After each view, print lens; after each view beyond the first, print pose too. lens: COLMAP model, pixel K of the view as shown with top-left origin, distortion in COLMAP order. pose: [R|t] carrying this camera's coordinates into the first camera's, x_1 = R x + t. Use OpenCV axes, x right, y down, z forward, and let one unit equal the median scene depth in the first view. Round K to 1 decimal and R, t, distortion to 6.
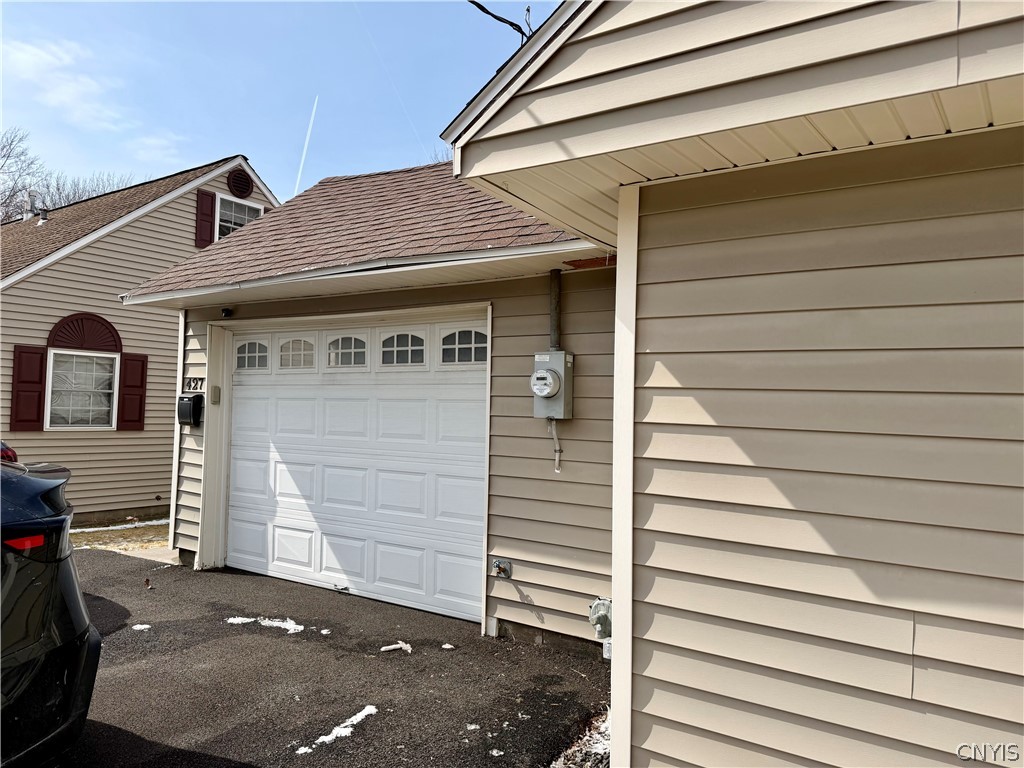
lens RADIAL K [[713.8, 0, 512.0], [0, 713.8, 384.0], [0, 0, 1]] dist [0.012391, -0.003524]
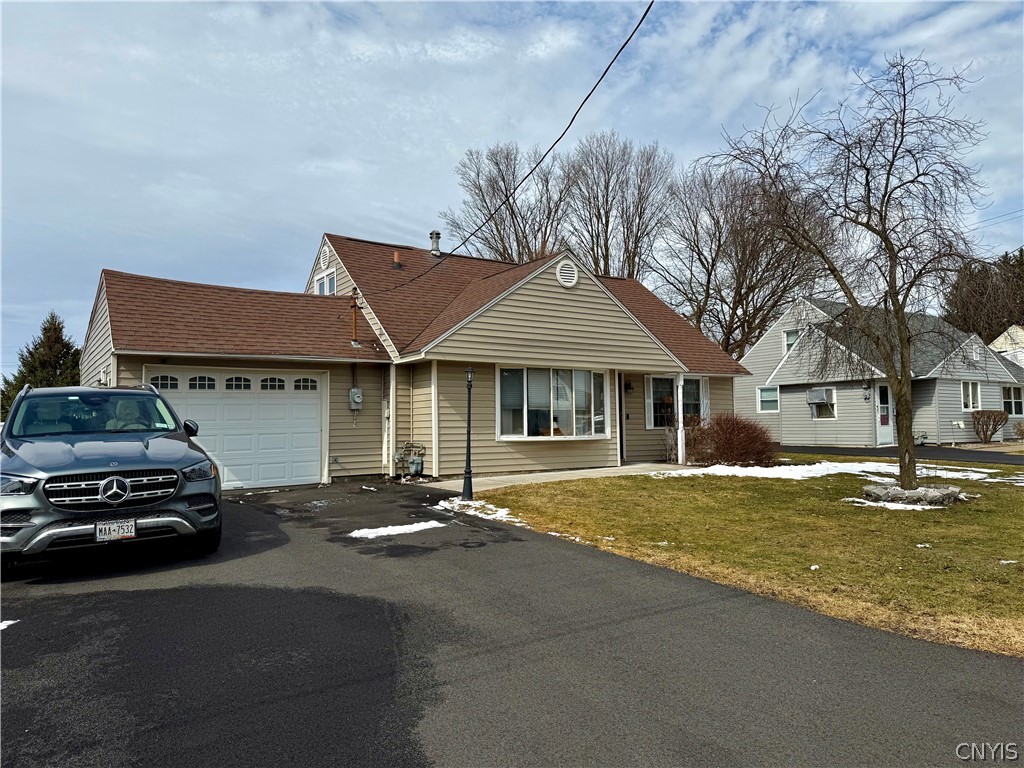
lens RADIAL K [[713.8, 0, 512.0], [0, 713.8, 384.0], [0, 0, 1]] dist [0.012391, -0.003524]
pose [[0.367123, 0.018431, 0.929990, -1.876355], [-0.008415, 0.999829, -0.016493, -0.012459], [-0.930134, -0.001771, 0.367215, -0.591024]]
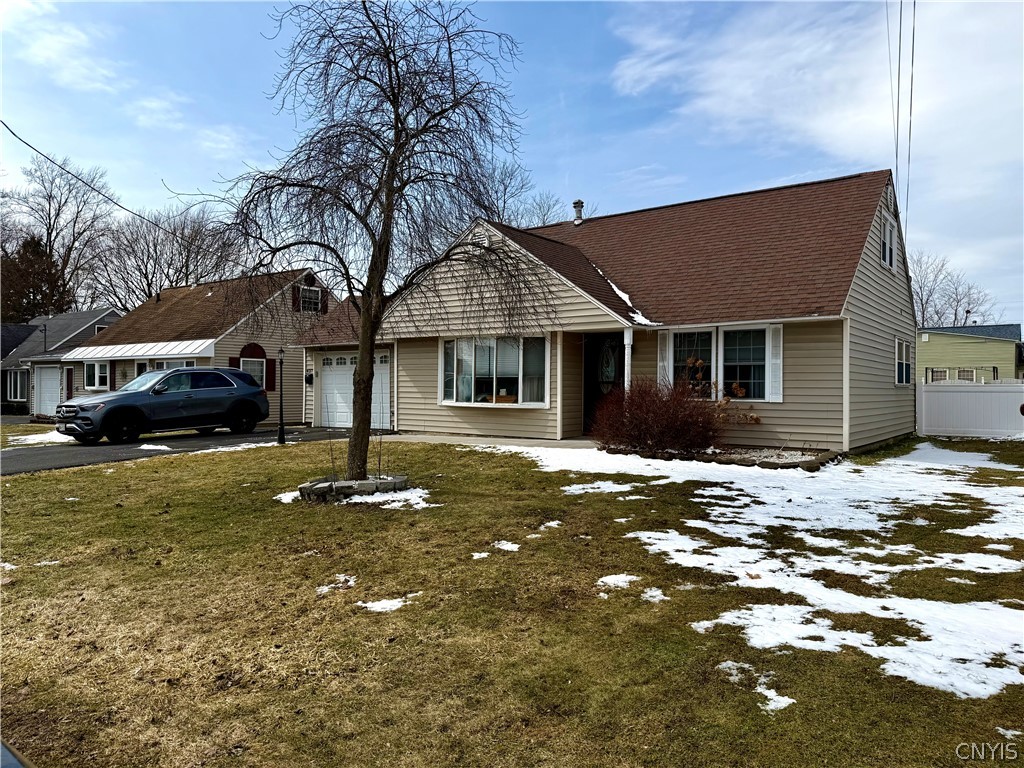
lens RADIAL K [[730.9, 0, 534.0], [0, 730.9, 411.2], [0, 0, 1]] dist [0.032468, -0.000906]
pose [[0.999450, -0.024943, -0.021856, 0.656705], [0.026351, 0.997426, 0.066683, -0.013663], [0.020137, -0.067223, 0.997535, -2.375276]]
